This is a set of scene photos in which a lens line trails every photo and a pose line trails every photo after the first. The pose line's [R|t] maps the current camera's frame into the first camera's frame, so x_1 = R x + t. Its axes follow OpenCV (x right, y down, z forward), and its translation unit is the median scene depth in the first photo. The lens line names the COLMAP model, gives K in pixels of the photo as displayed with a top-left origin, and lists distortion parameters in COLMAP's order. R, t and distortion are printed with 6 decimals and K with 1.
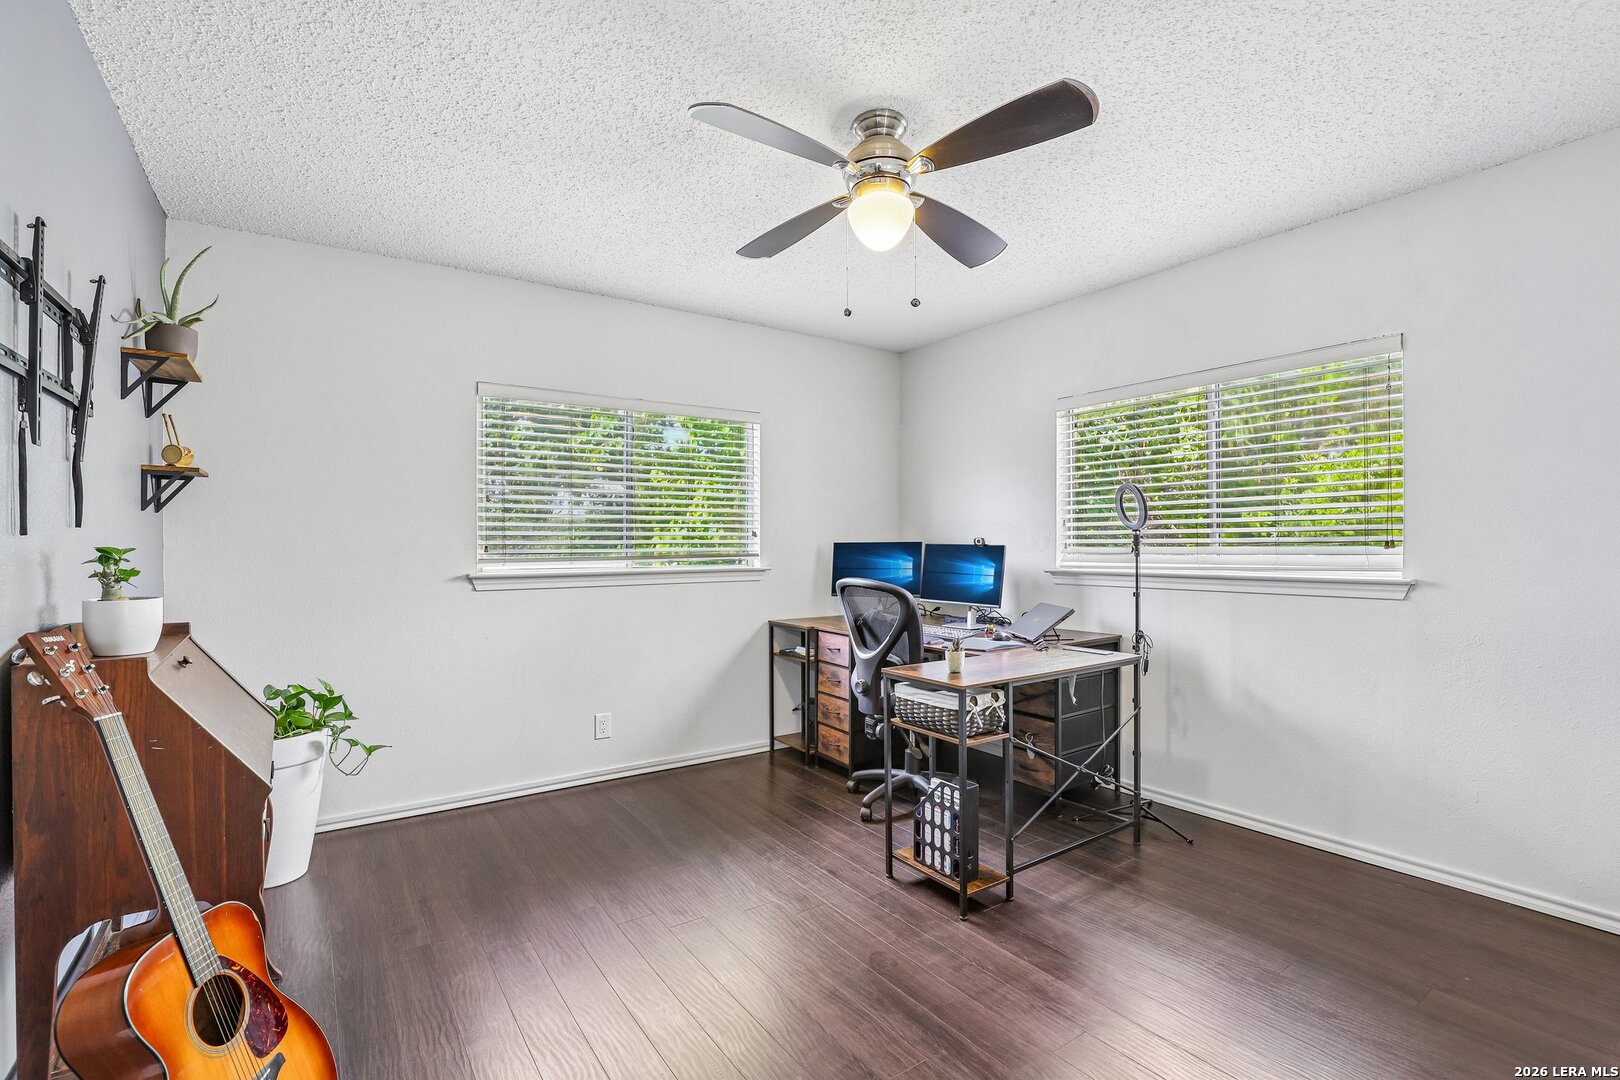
lens RADIAL K [[759.4, 0, 821.3], [0, 759.4, 552.3], [0, 0, 1]] dist [-0.026826, 0.001202]
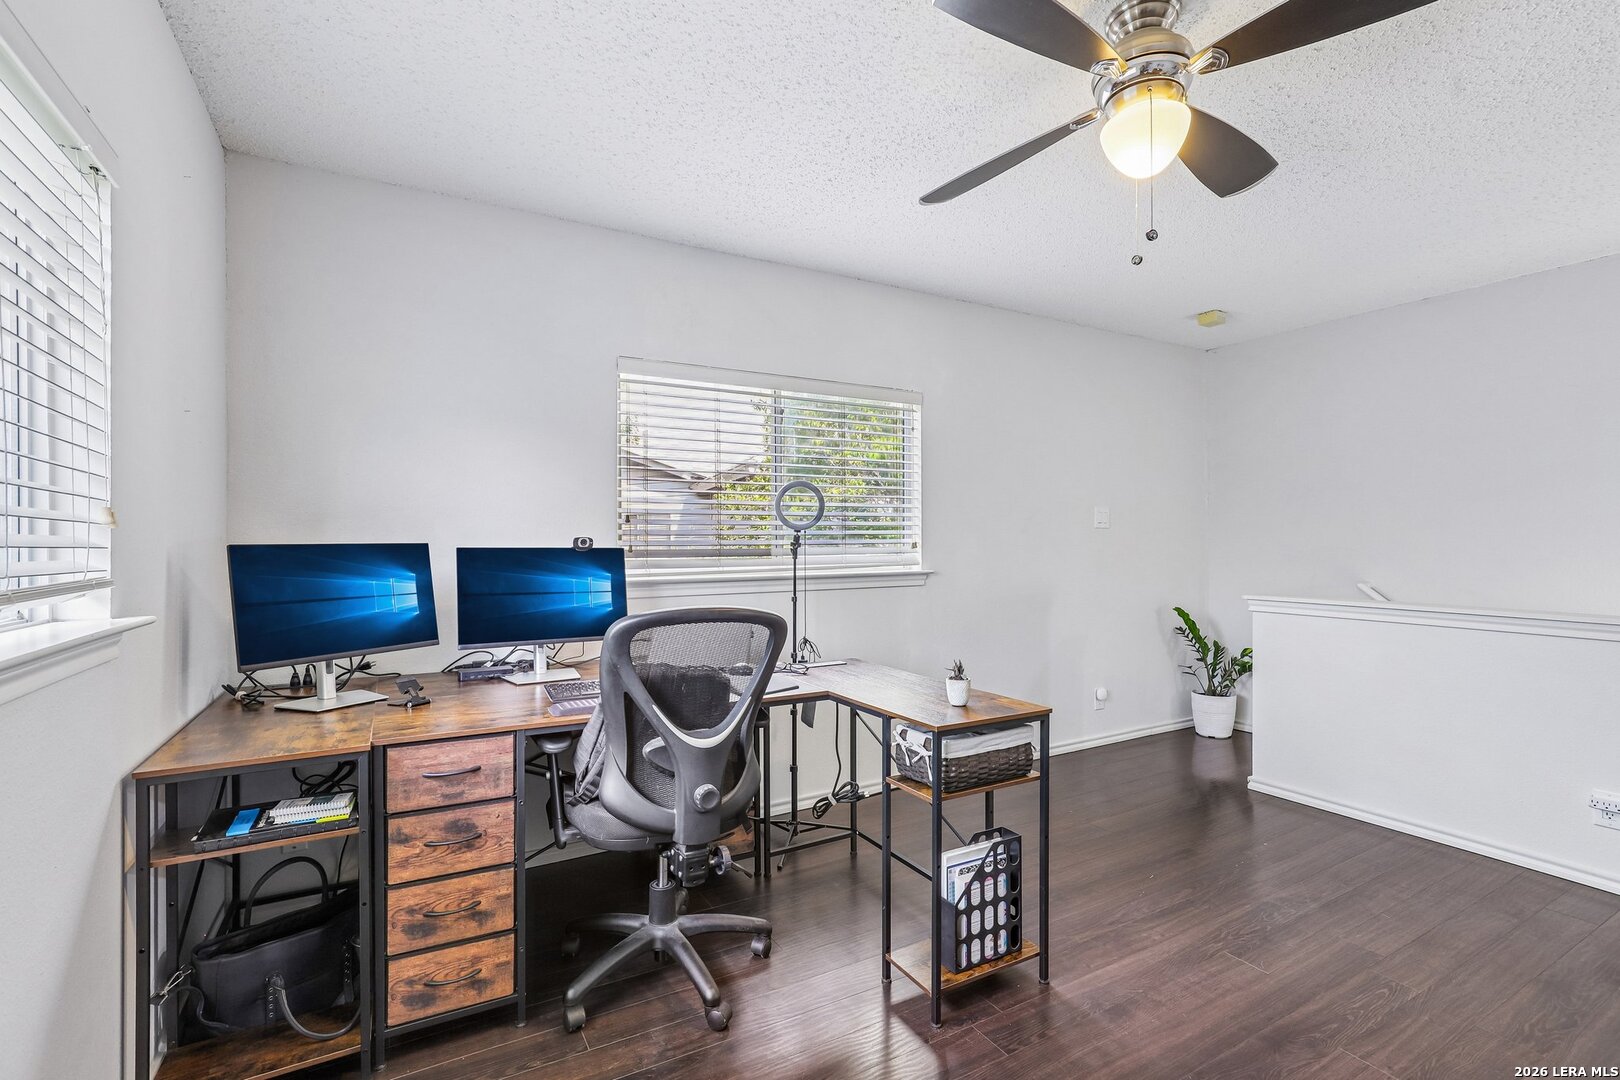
lens RADIAL K [[753.4, 0, 817.7], [0, 753.4, 542.3], [0, 0, 1]] dist [0.000558, 0.000252]
pose [[0.074100, 0.002505, 0.997248, -0.519951], [0.014721, 0.999885, -0.003605, -0.010782], [-0.997142, 0.014947, 0.074054, 0.900495]]
